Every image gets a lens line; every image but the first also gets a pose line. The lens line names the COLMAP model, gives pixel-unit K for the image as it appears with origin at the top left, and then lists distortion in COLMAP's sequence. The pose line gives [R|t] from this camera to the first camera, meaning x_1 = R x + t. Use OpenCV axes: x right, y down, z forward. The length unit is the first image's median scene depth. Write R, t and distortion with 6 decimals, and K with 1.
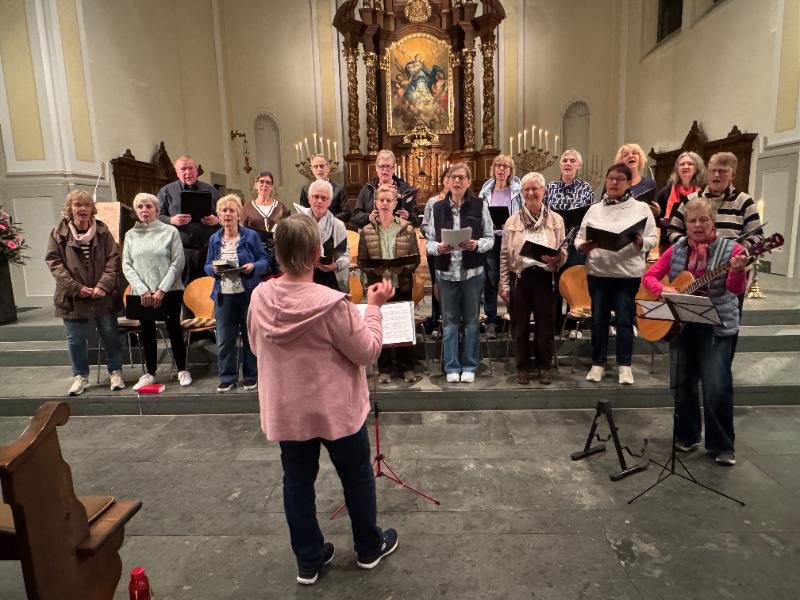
lens RADIAL K [[536.2, 0, 400.4], [0, 536.2, 299.3], [0, 0, 1]] dist [-0.005739, -0.000606]
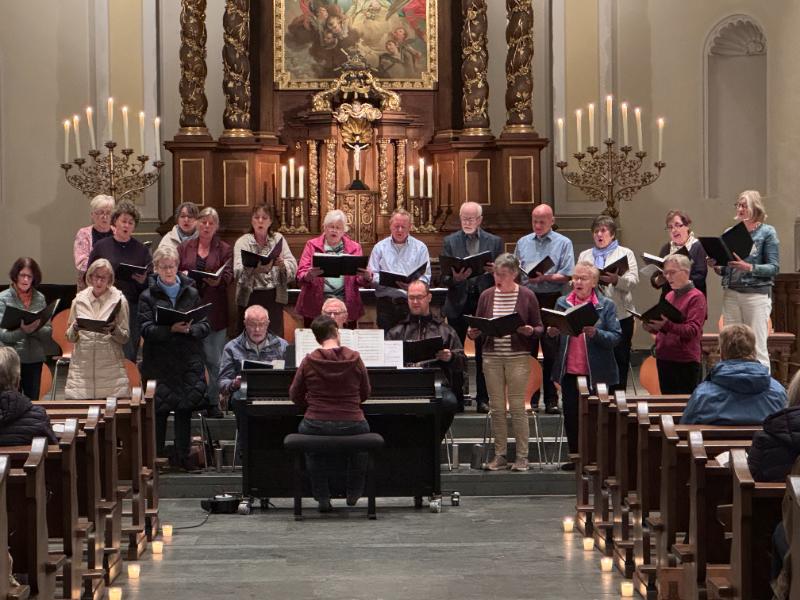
lens RADIAL K [[2423.9, 0, 400.0], [0, 2423.9, 300.1], [0, 0, 1]] dist [0.044116, 0.000000]
pose [[0.998300, 0.022536, 0.053752, -0.023966], [-0.014232, 0.988563, -0.150138, 0.123829], [-0.056520, 0.149118, 0.987203, -0.791451]]
